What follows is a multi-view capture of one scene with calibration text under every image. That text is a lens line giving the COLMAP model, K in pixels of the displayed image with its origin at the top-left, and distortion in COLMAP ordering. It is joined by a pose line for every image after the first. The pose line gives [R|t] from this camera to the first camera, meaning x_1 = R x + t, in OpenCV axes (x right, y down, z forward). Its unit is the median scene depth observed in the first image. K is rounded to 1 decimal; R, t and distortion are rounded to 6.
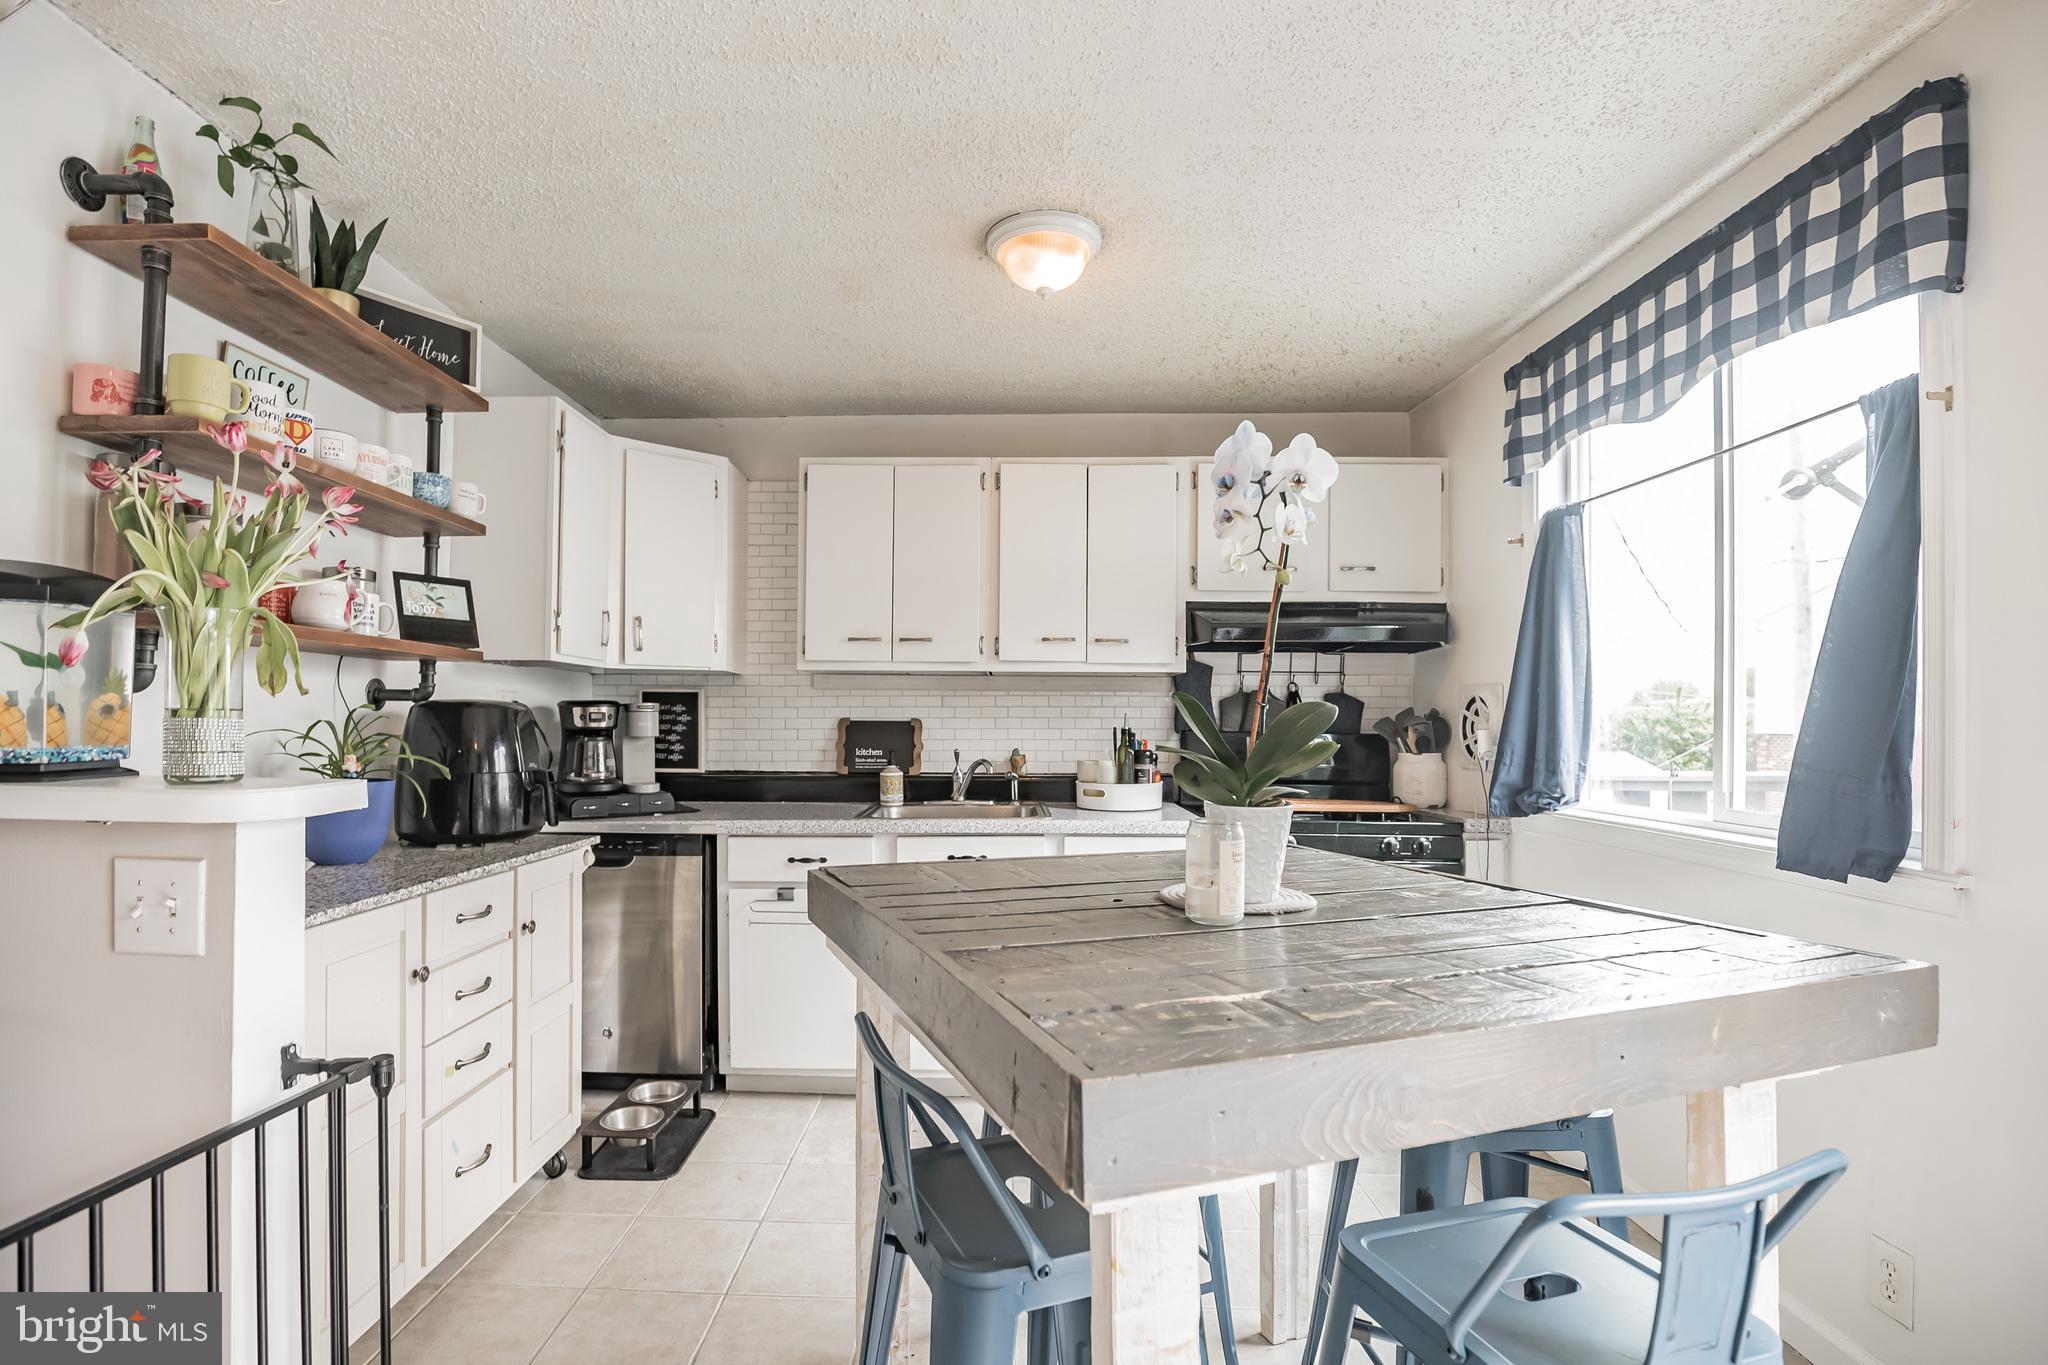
lens RADIAL K [[976.3, 0, 1024.0], [0, 976.3, 682.5], [0, 0, 1]] dist [-0.000594, -0.000030]
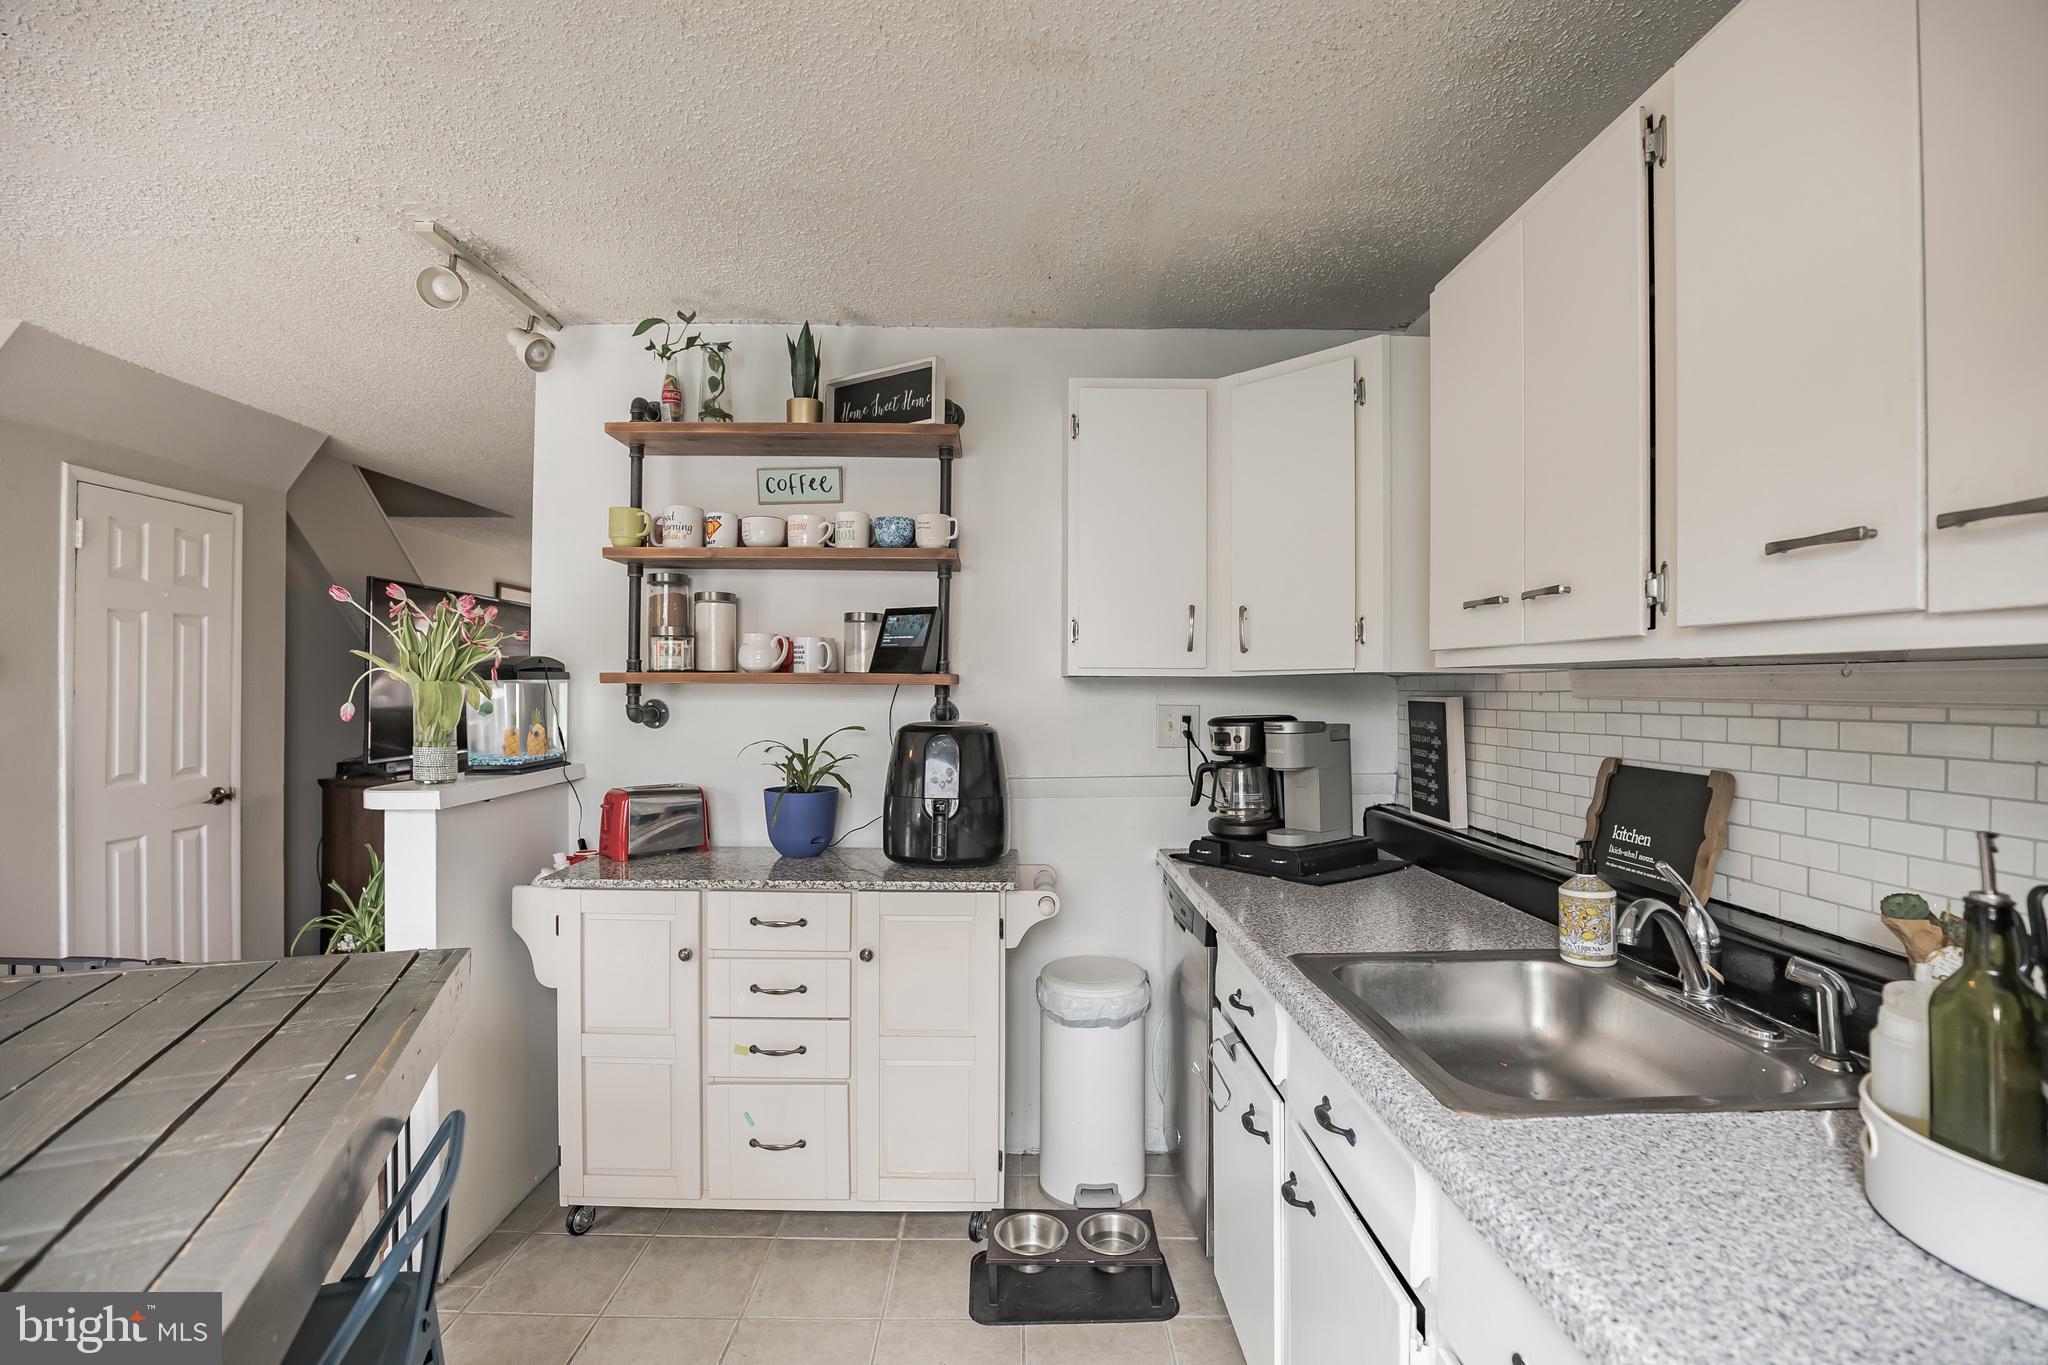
lens RADIAL K [[976.3, 0, 1024.0], [0, 976.3, 682.5], [0, 0, 1]] dist [-0.000594, -0.000030]
pose [[0.001874, -0.010200, -0.999946, 0.331343], [0.036576, 0.999280, -0.010125, -0.007968], [0.999329, -0.036555, 0.002246, 0.776237]]
